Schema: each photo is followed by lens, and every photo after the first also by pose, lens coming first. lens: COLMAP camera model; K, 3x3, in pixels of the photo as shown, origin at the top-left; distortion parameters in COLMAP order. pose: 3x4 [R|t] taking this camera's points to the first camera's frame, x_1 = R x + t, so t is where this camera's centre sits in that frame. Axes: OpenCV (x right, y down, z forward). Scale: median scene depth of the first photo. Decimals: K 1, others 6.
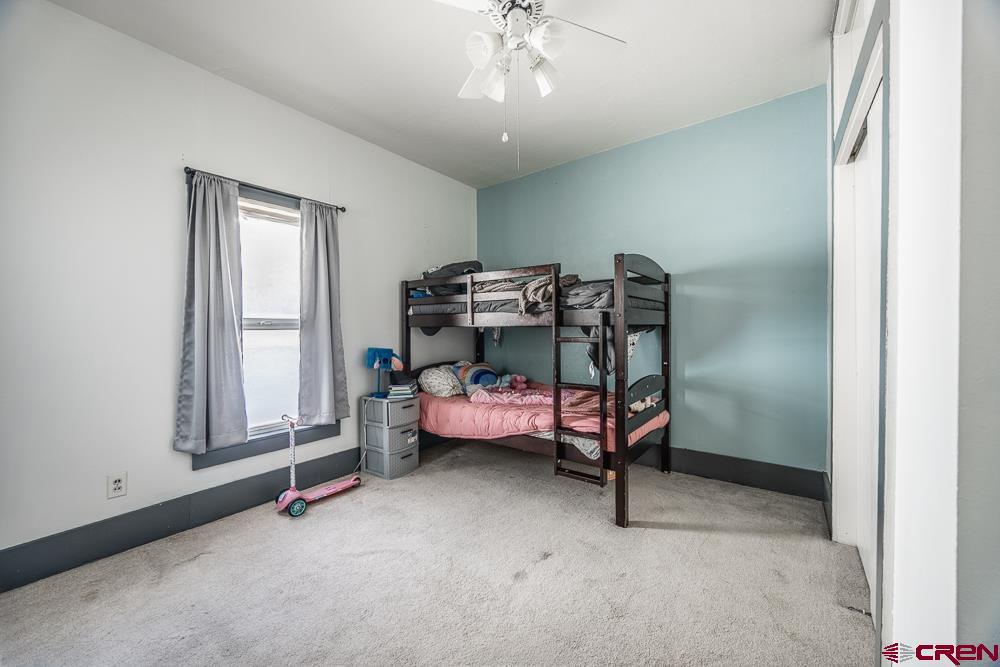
lens RADIAL K [[381.2, 0, 501.2], [0, 381.2, 327.4], [0, 0, 1]] dist [-0.000255, -0.000065]
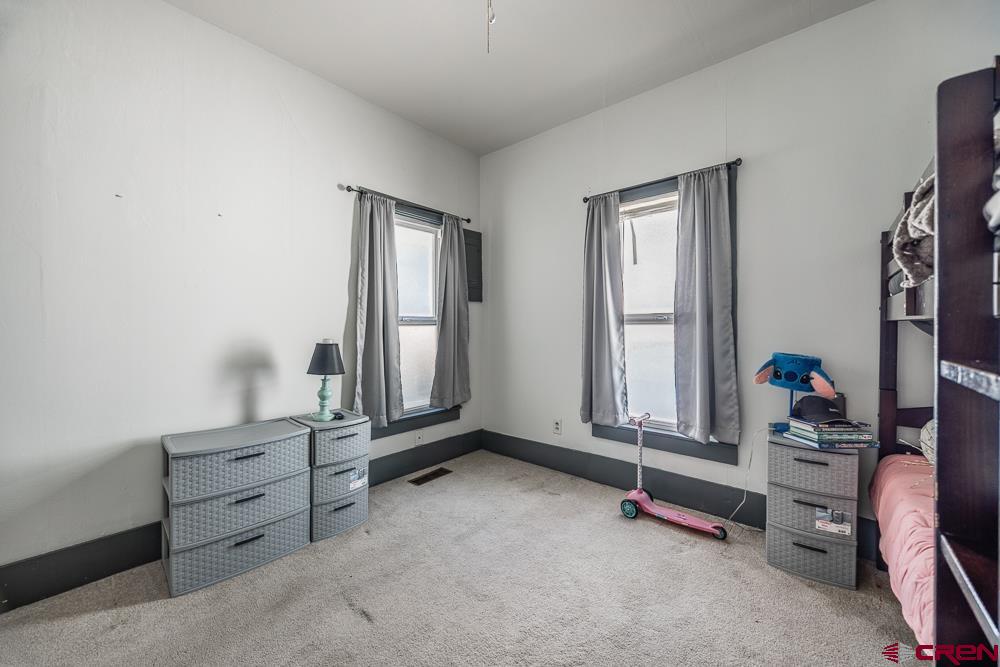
lens RADIAL K [[381.2, 0, 501.2], [0, 381.2, 327.4], [0, 0, 1]] dist [-0.000255, -0.000065]
pose [[-0.070685, 0.008075, -0.997466, 0.422774], [0.002896, 0.999965, 0.007890, 0.004490], [0.997495, -0.002331, -0.070705, 0.705954]]
